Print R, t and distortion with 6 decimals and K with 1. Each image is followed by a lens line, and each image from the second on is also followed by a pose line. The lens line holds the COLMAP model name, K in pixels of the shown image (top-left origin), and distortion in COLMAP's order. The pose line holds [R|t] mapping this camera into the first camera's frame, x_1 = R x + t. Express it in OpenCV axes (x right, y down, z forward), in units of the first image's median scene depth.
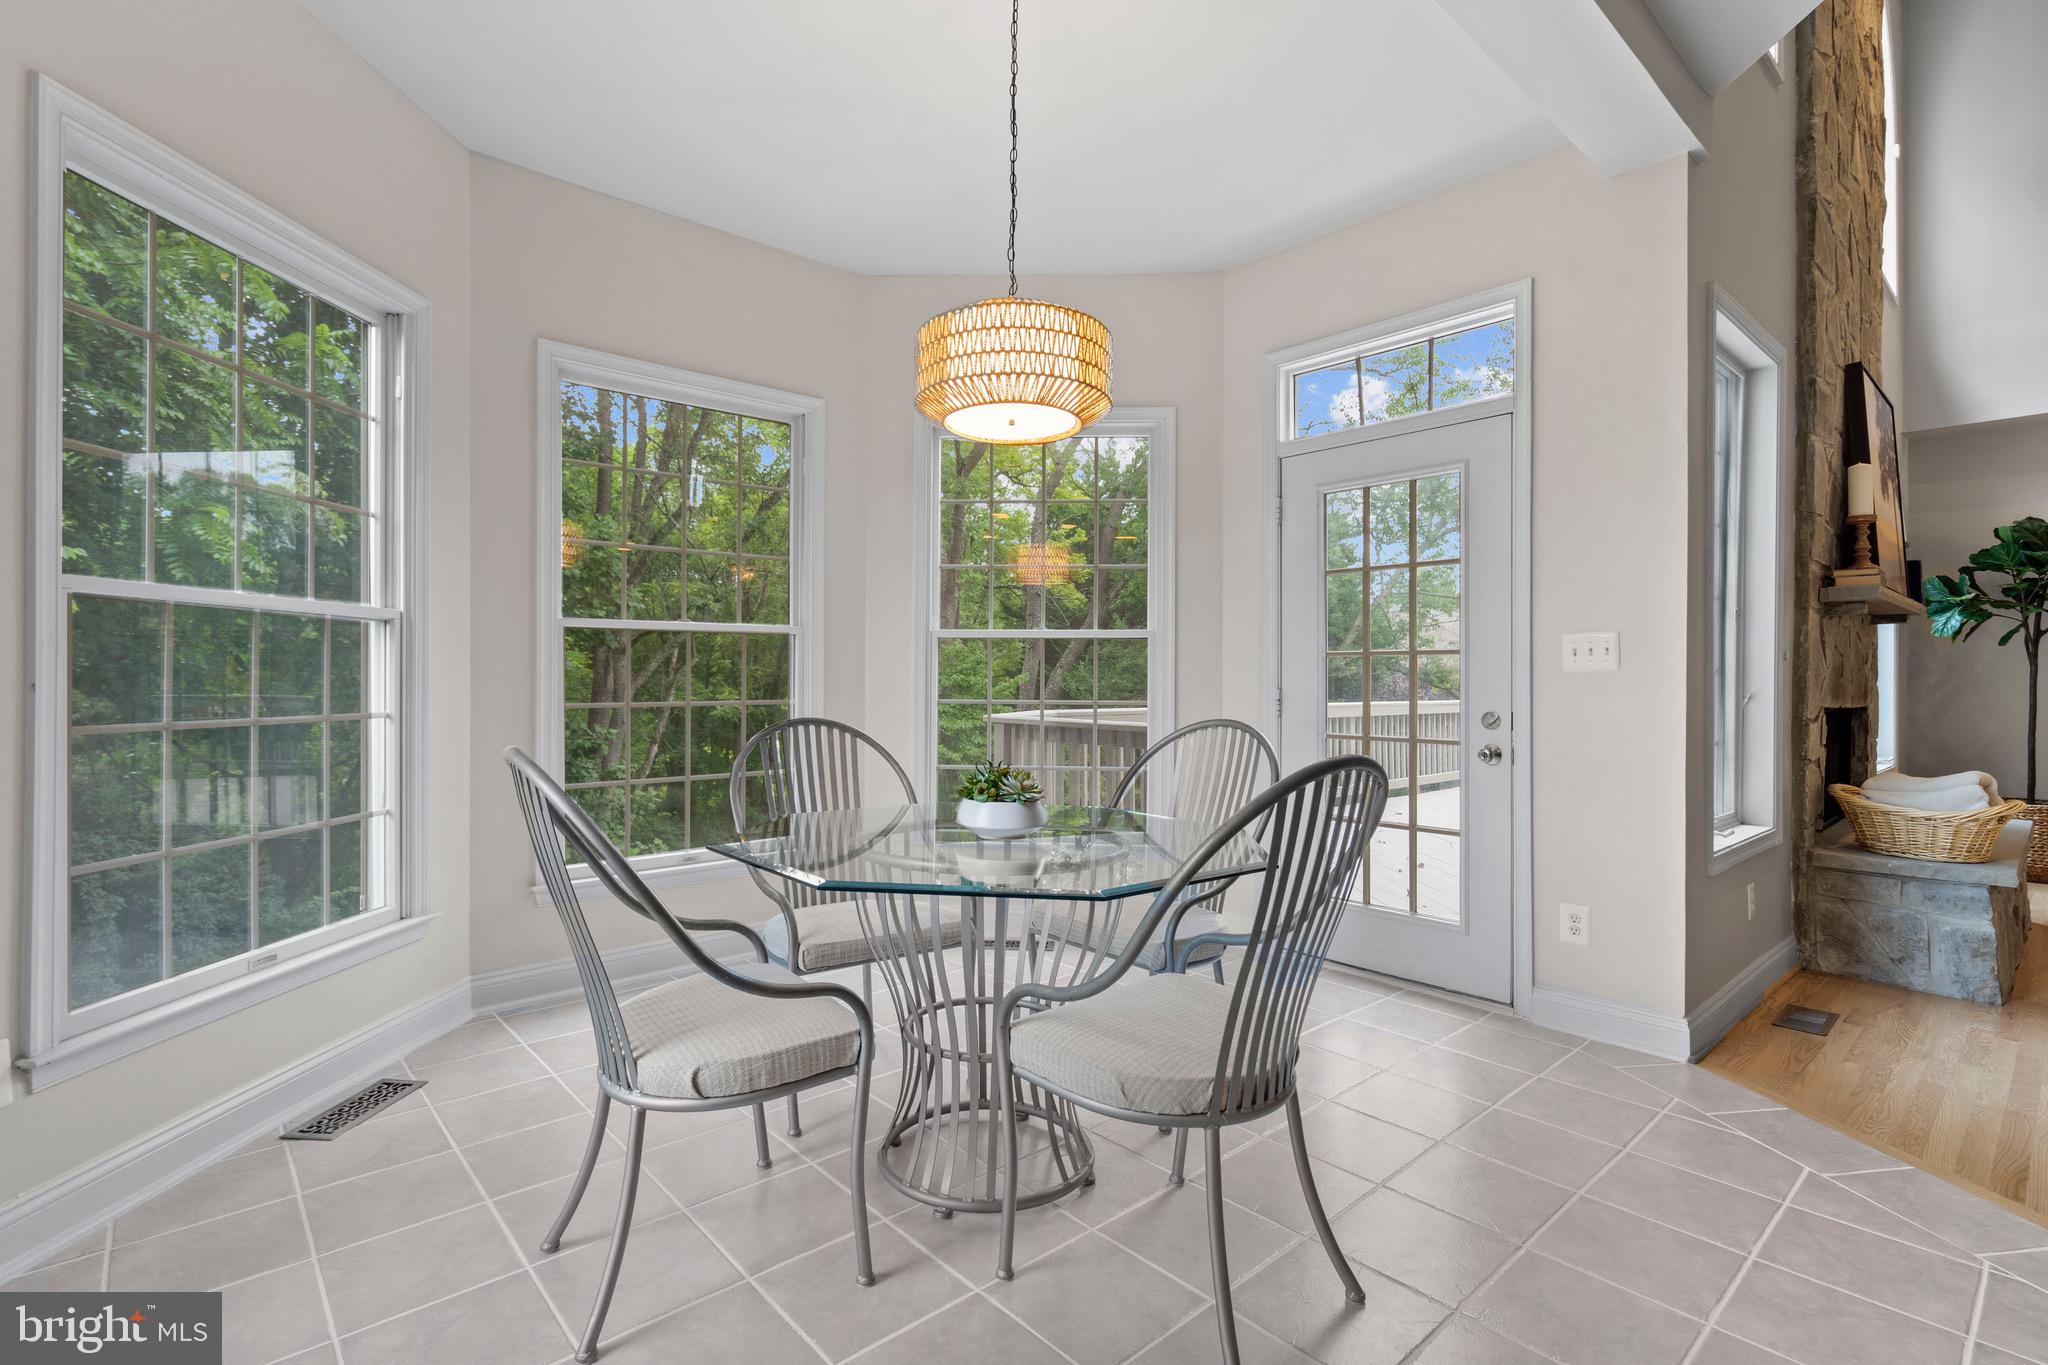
lens RADIAL K [[945.7, 0, 1012.2], [0, 945.7, 678.8], [0, 0, 1]] dist [-0.004644, 0.000843]
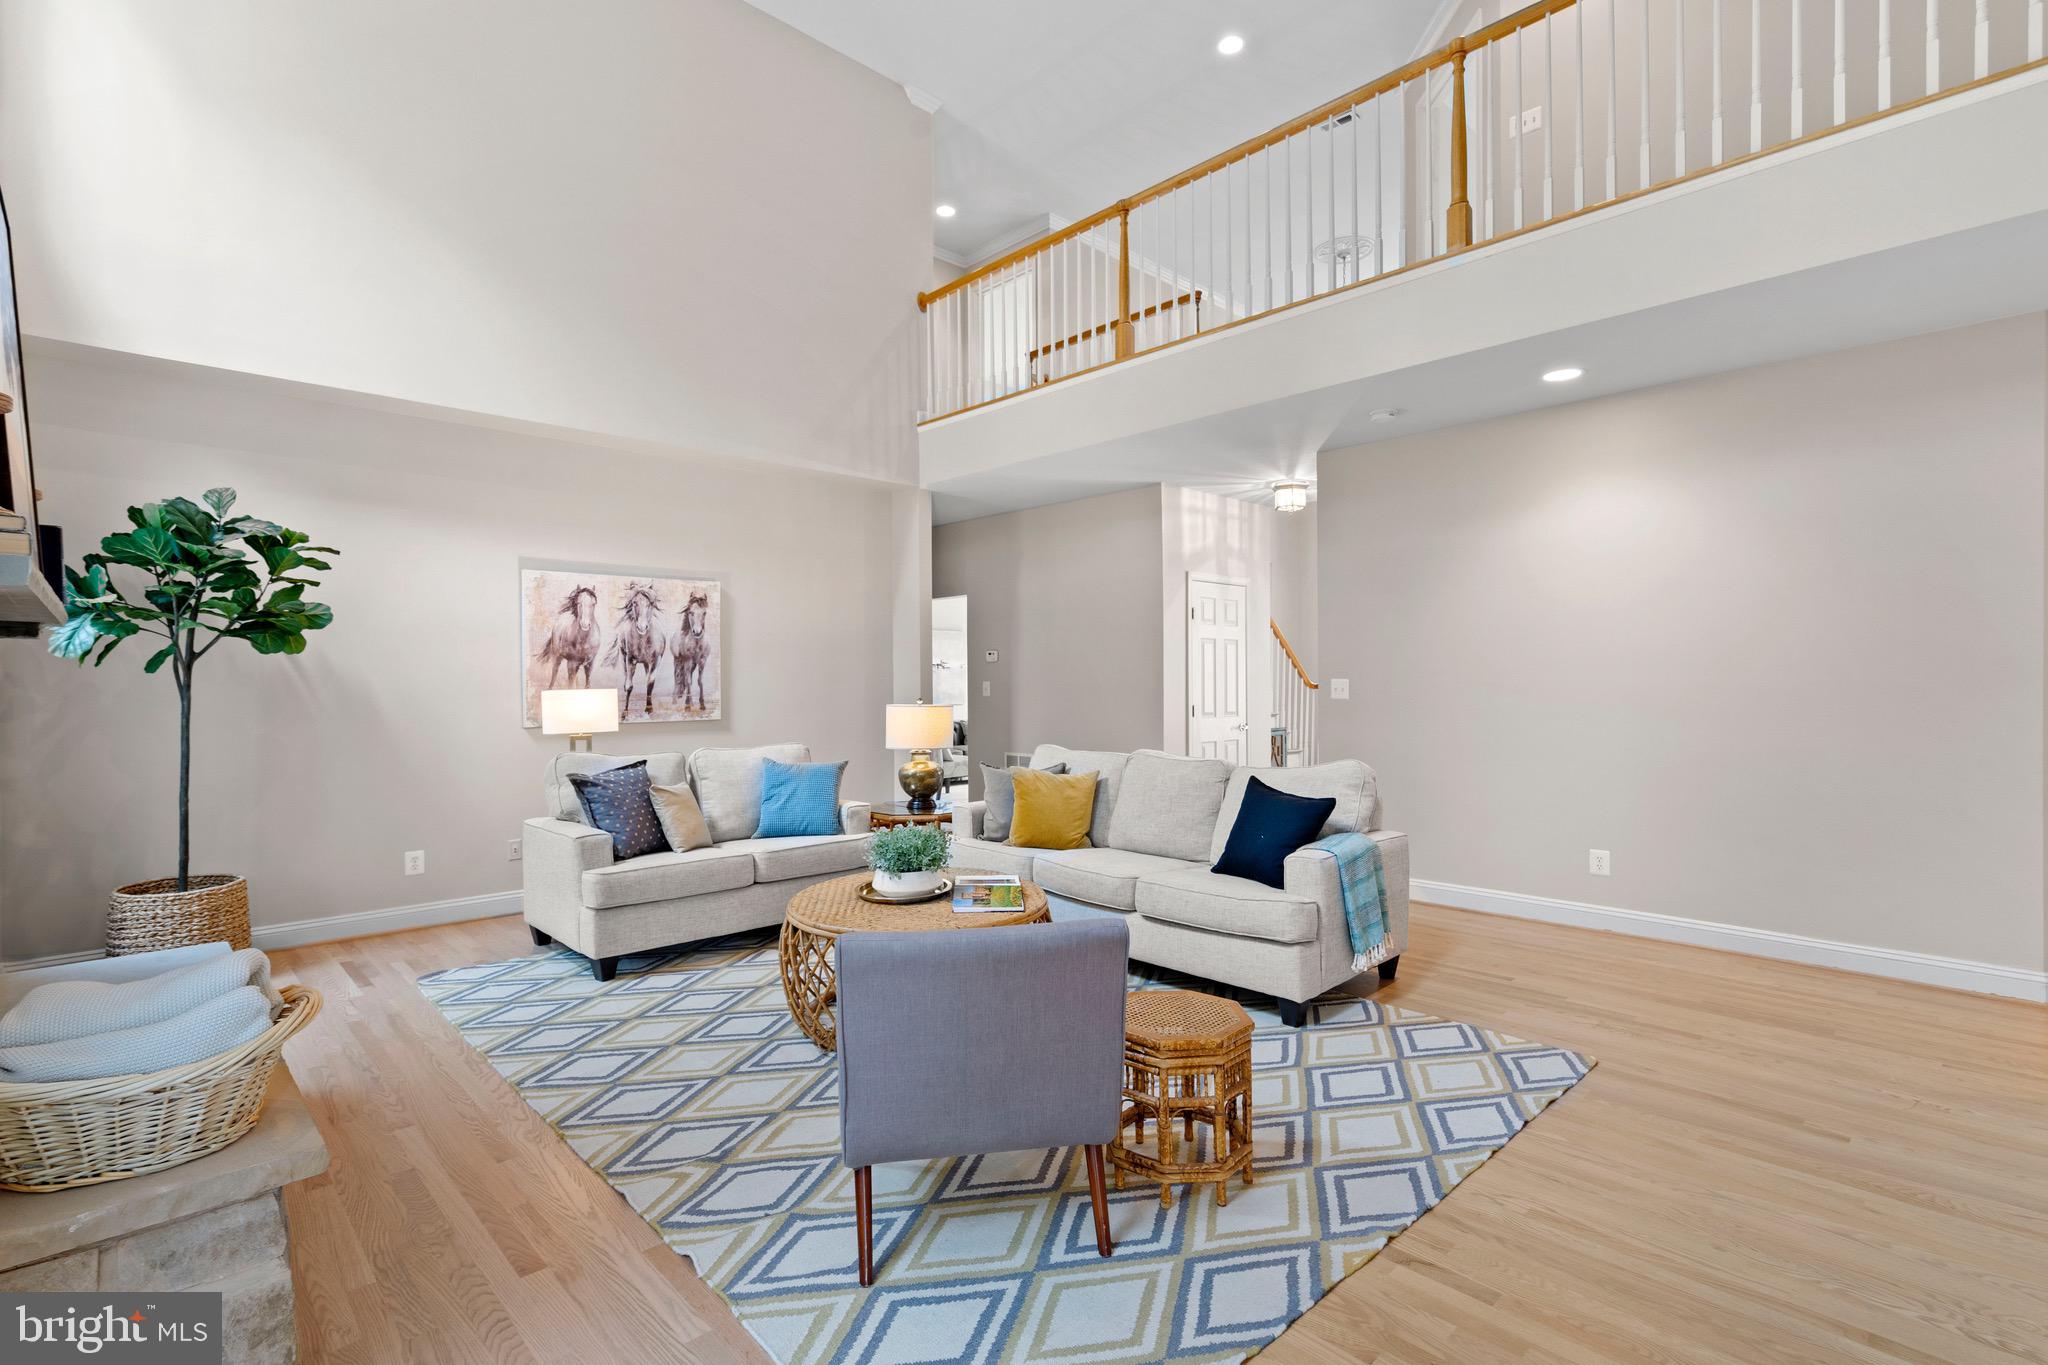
lens RADIAL K [[945.7, 0, 1005.9], [0, 945.7, 683.4], [0, 0, 1]] dist [-0.004644, 0.000843]
pose [[-0.039162, -0.006144, 0.999214, 0.323615], [0.004940, 0.999968, 0.006342, -0.028700], [-0.999221, 0.005185, -0.039130, 0.389479]]
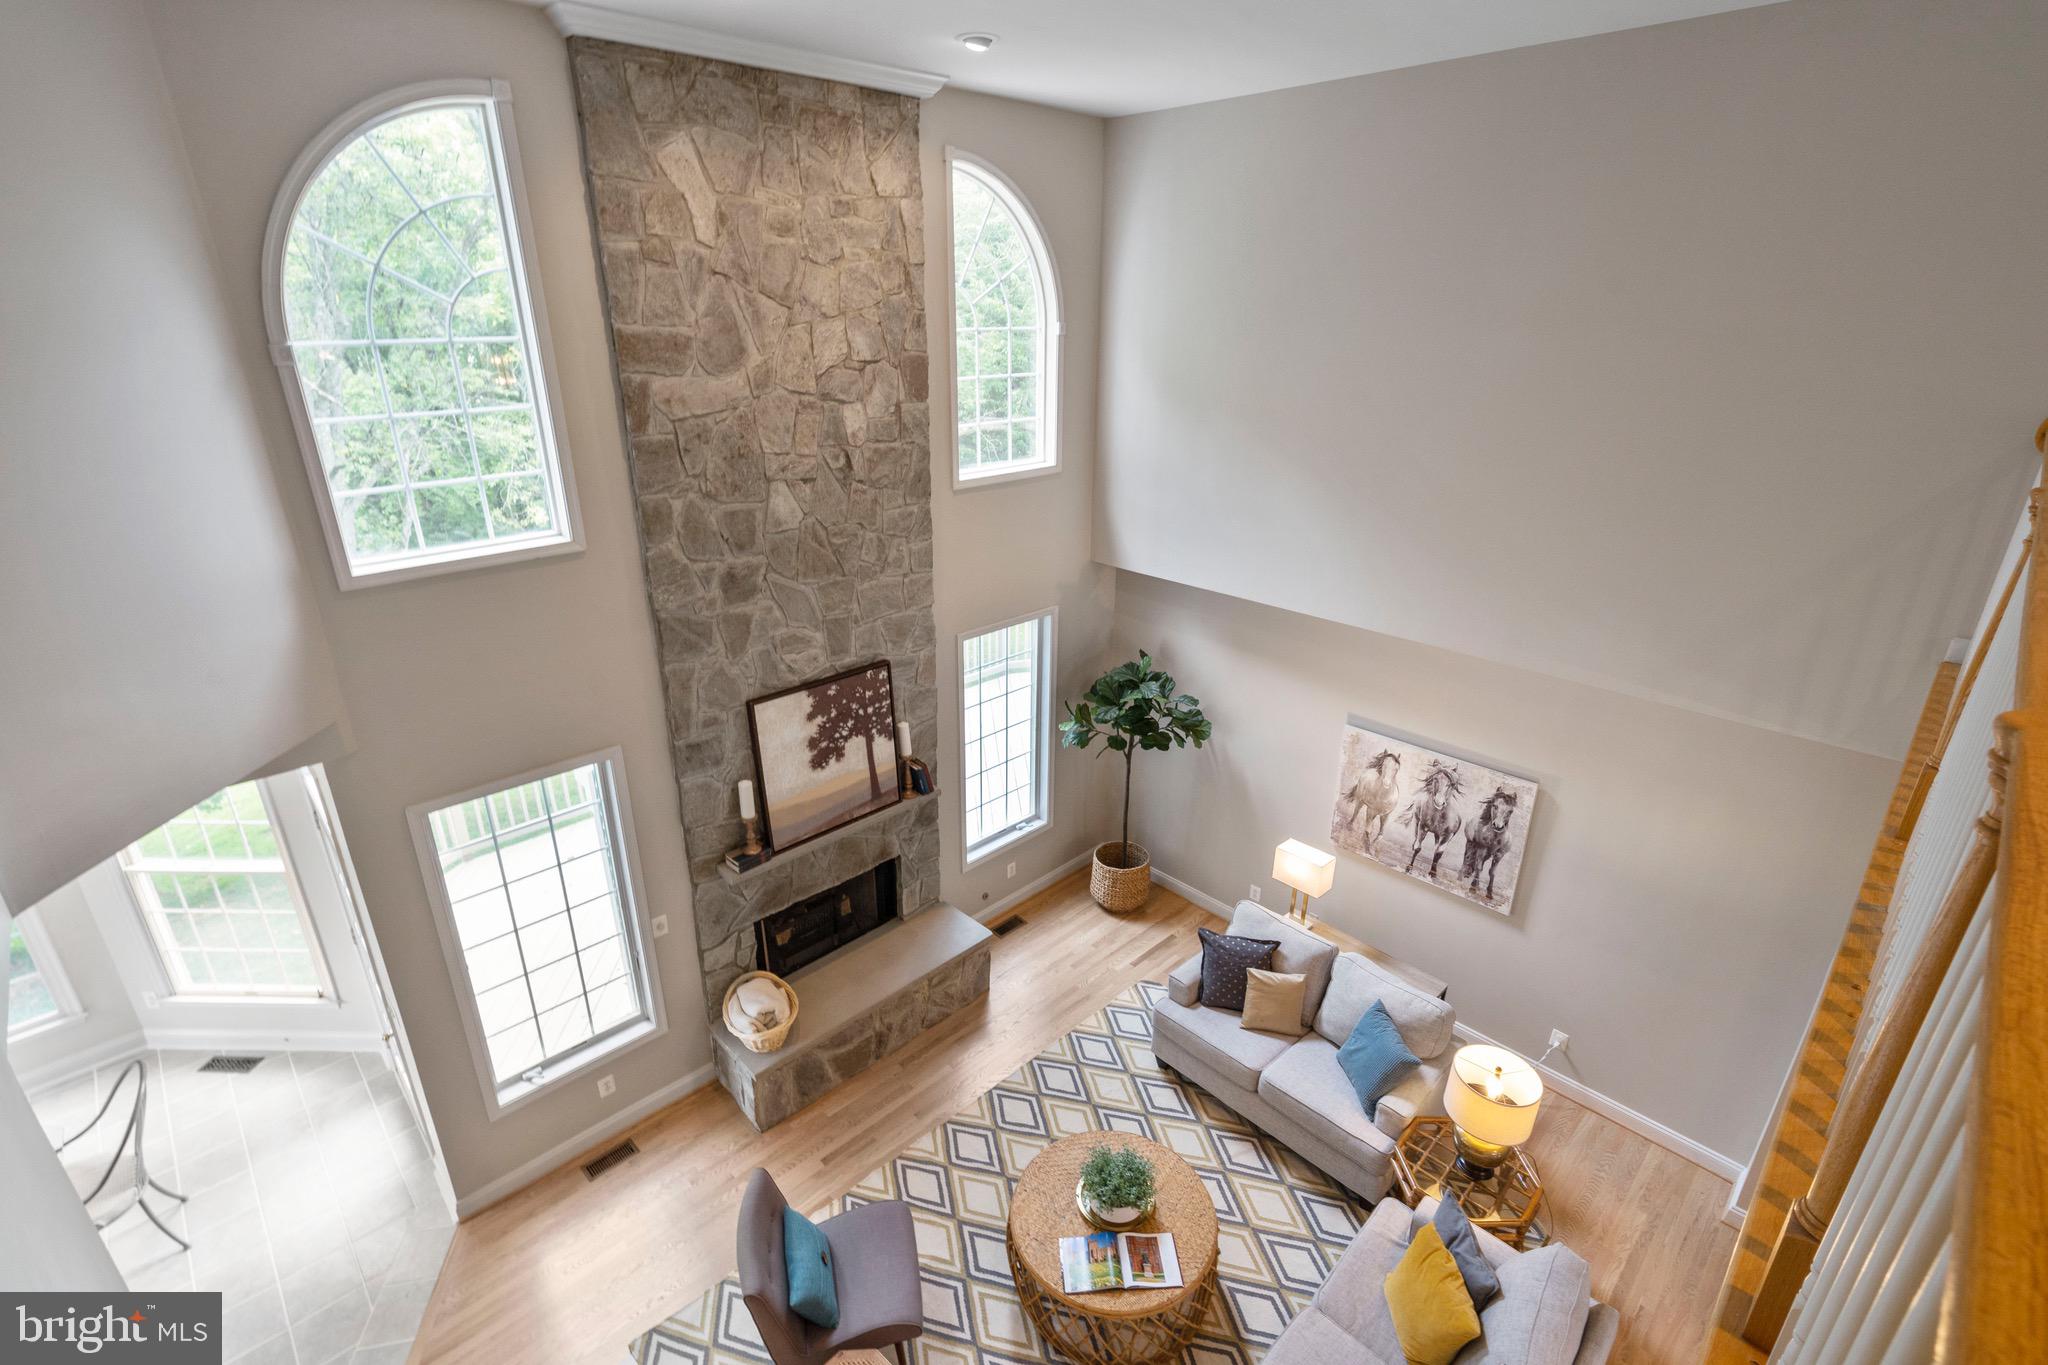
lens RADIAL K [[945.7, 0, 1012.5], [0, 945.7, 688.2], [0, 0, 1]] dist [-0.004644, 0.000843]
pose [[0.998777, -0.019464, 0.045447, 0.870676], [0.000966, 0.926752, 0.375673, -0.610497], [-0.049430, -0.375170, 0.925637, -0.164259]]
